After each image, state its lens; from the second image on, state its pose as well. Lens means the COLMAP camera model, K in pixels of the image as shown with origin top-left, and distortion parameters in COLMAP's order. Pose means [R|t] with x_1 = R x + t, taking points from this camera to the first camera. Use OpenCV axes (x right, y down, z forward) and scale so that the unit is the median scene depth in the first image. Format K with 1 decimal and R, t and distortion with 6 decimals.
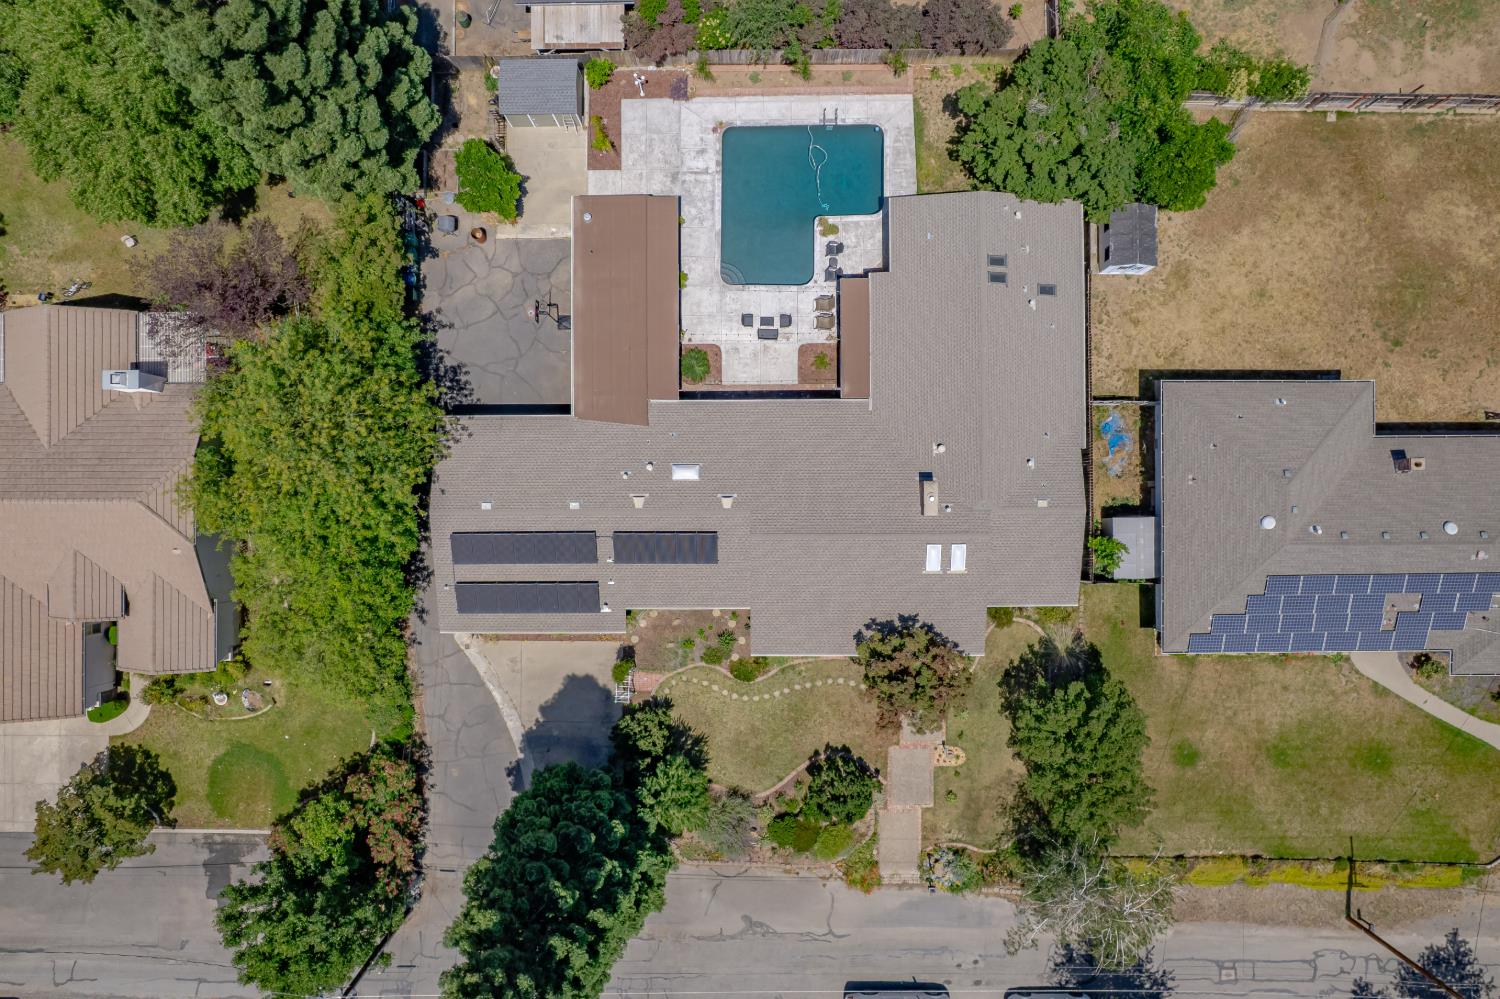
lens RADIAL K [[993.3, 0, 744.7], [0, 993.3, 500.7], [0, 0, 1]] dist [-0.081371, 0.077293]
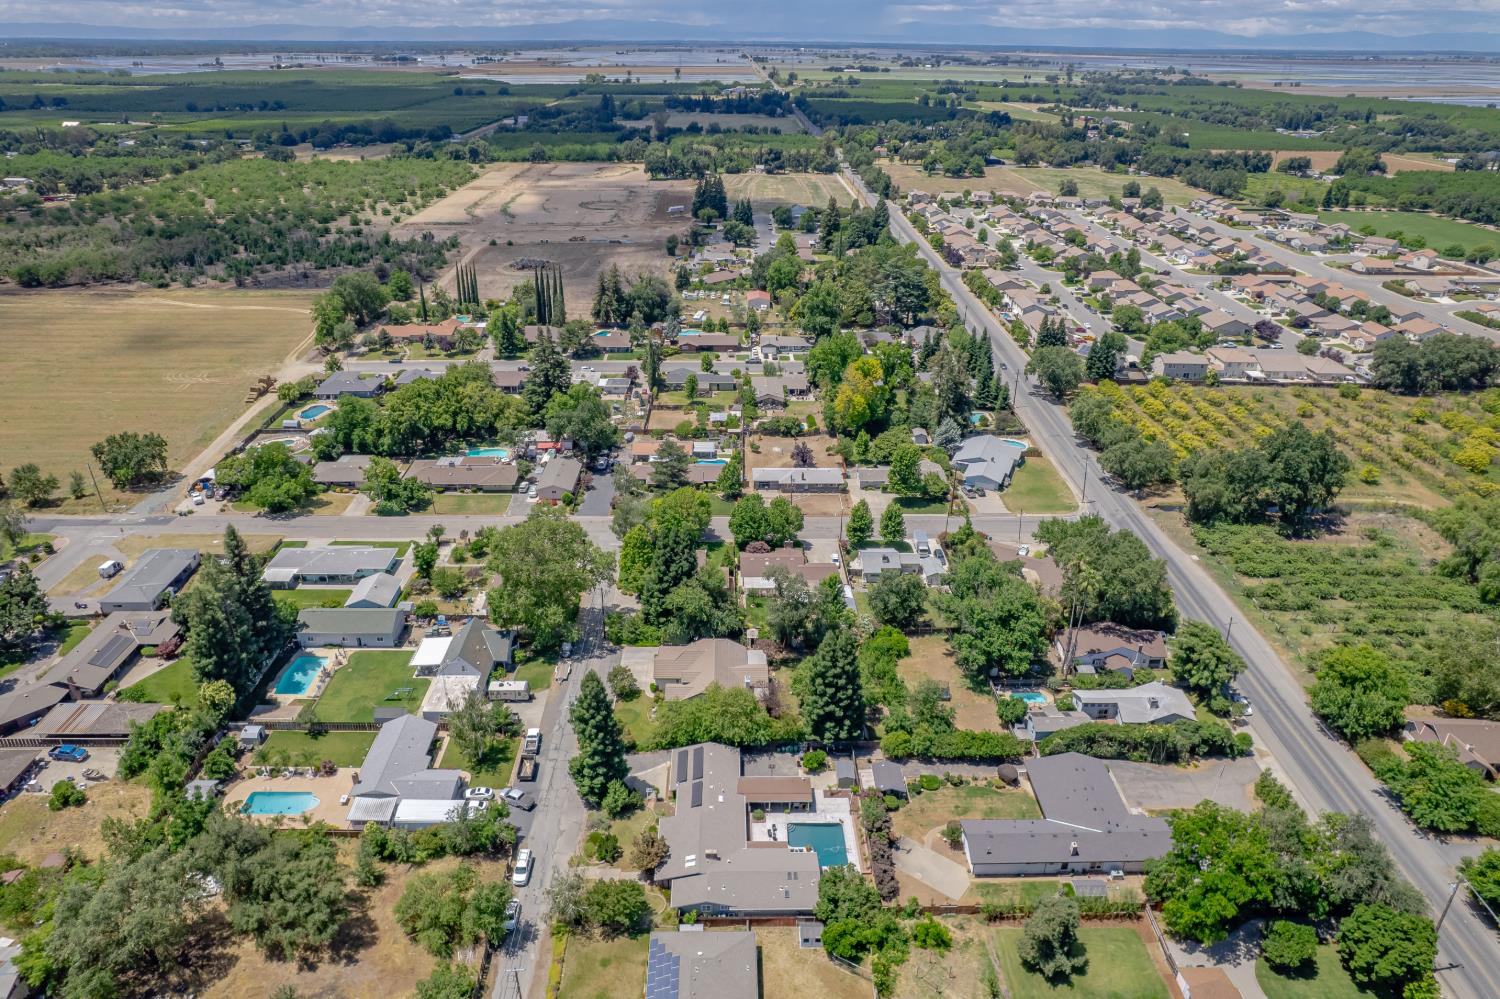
lens RADIAL K [[960.4, 0, 740.7], [0, 960.4, 504.5], [0, 0, 1]] dist [-0.078667, 0.072147]
pose [[0.011212, 0.458391, -0.888680, 2.033253], [-0.999904, -0.002122, -0.013710, -0.044143], [-0.008170, 0.888748, 0.458323, -1.108129]]
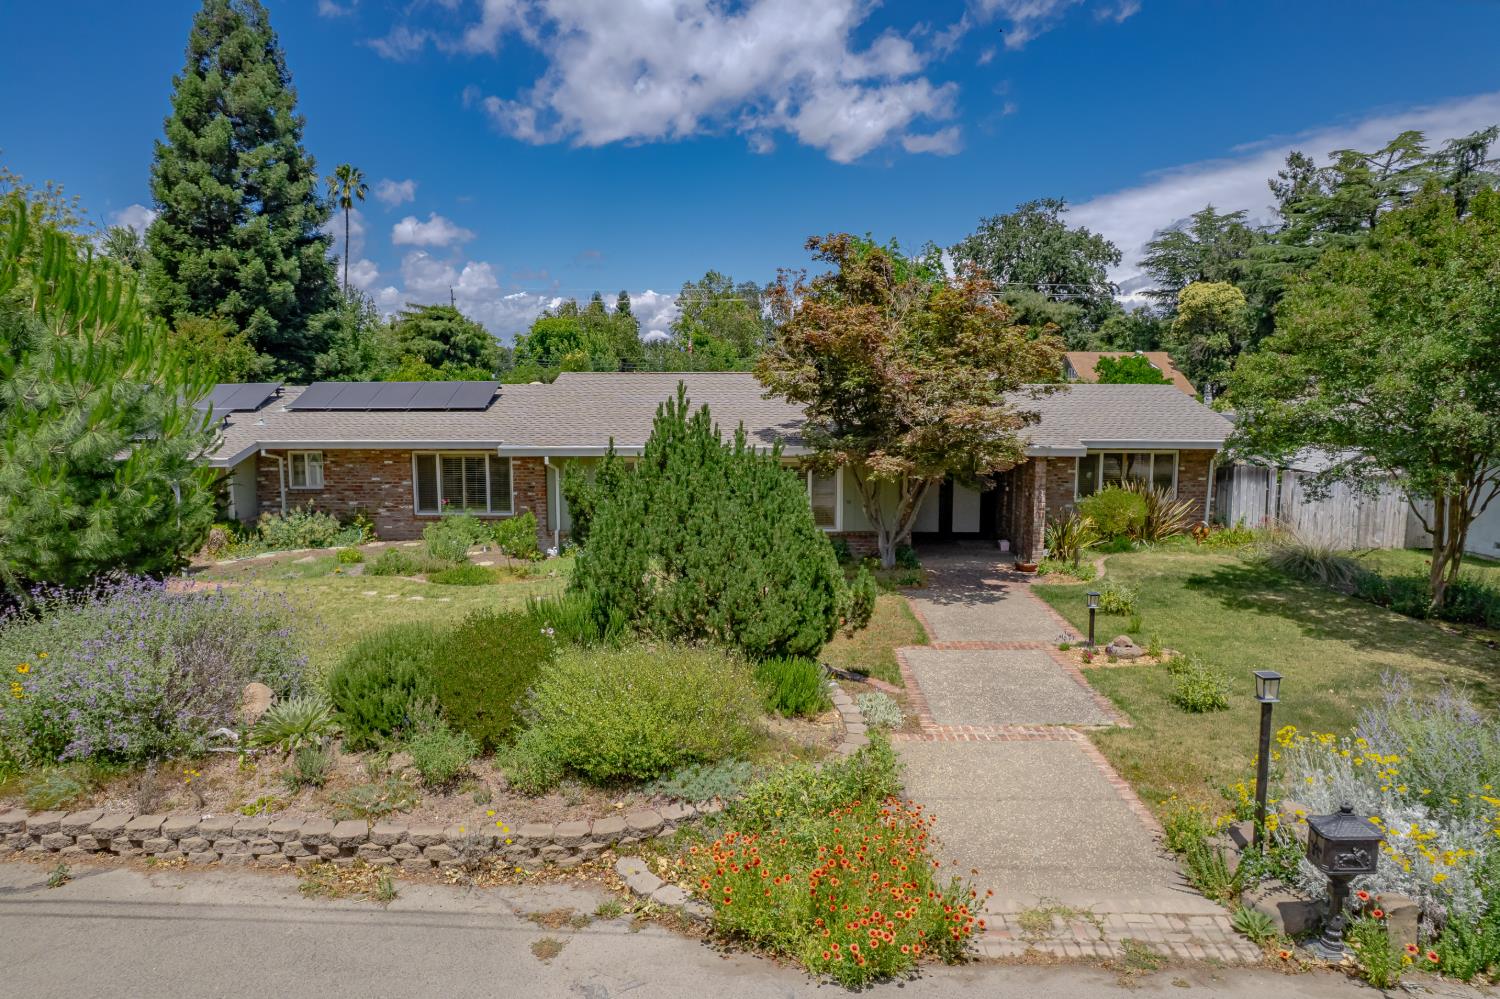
lens RADIAL K [[960.4, 0, 740.7], [0, 960.4, 504.5], [0, 0, 1]] dist [-0.078667, 0.072147]
pose [[0.999381, 0.015696, -0.031494, 0.111412], [-0.033211, 0.124973, -0.991604, 0.515586], [-0.011628, 0.992036, 0.125416, 0.930588]]
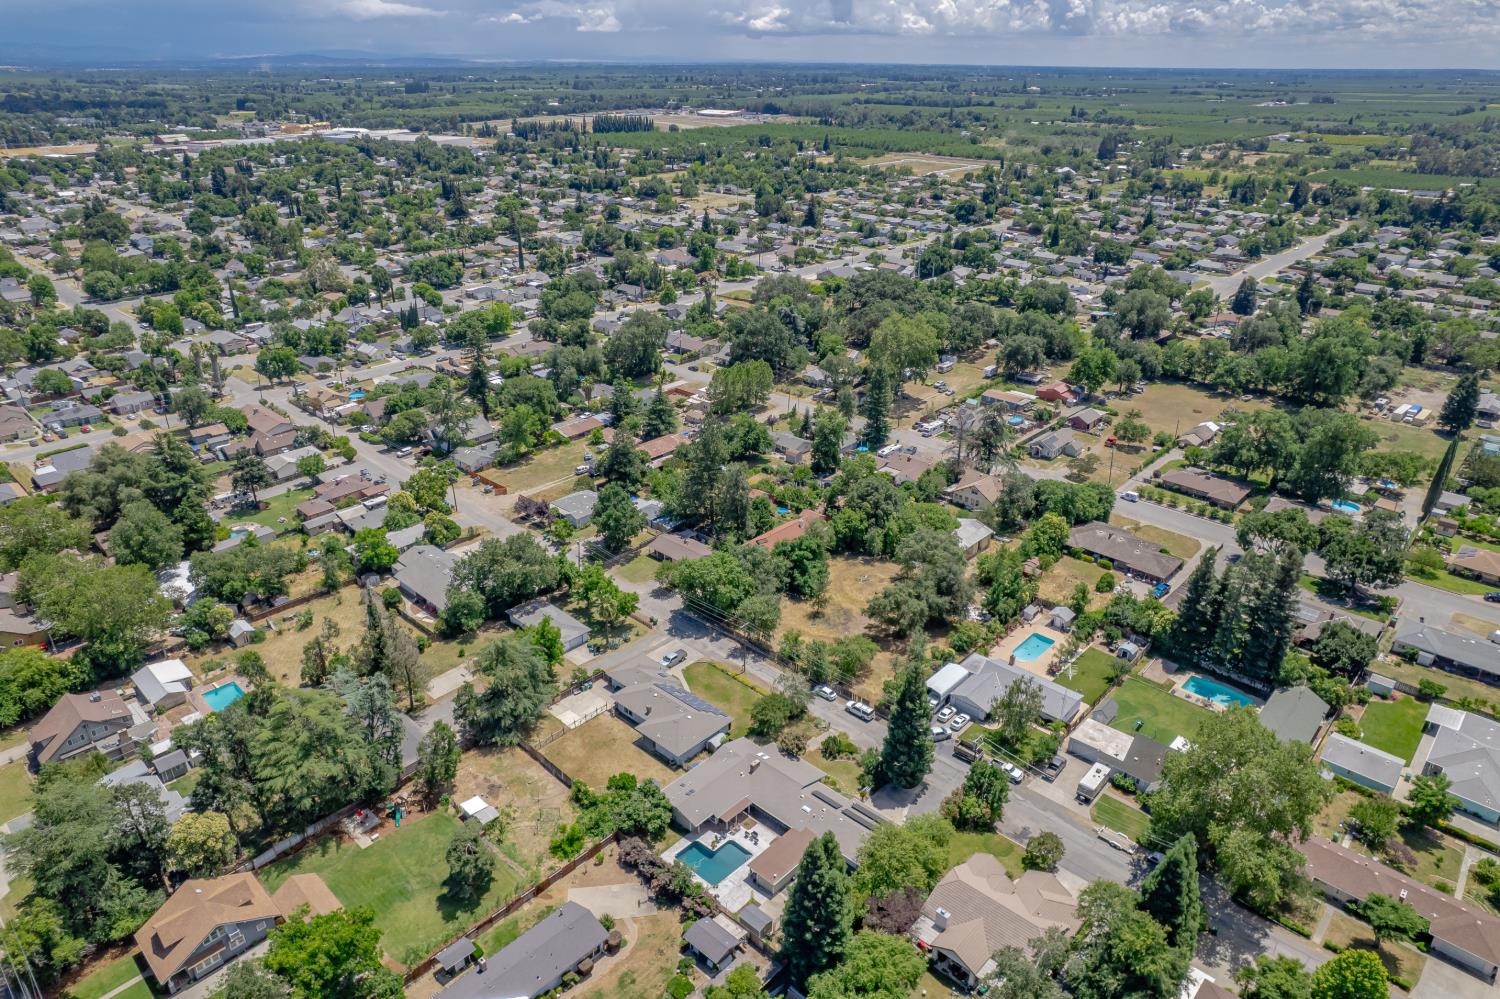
lens RADIAL K [[960.4, 0, 740.7], [0, 960.4, 504.5], [0, 0, 1]] dist [-0.078667, 0.072147]
pose [[-0.729065, -0.282428, 0.623457, -1.415387], [0.684417, -0.308995, 0.660375, -1.740466], [0.006137, 0.908161, 0.418576, -1.055878]]
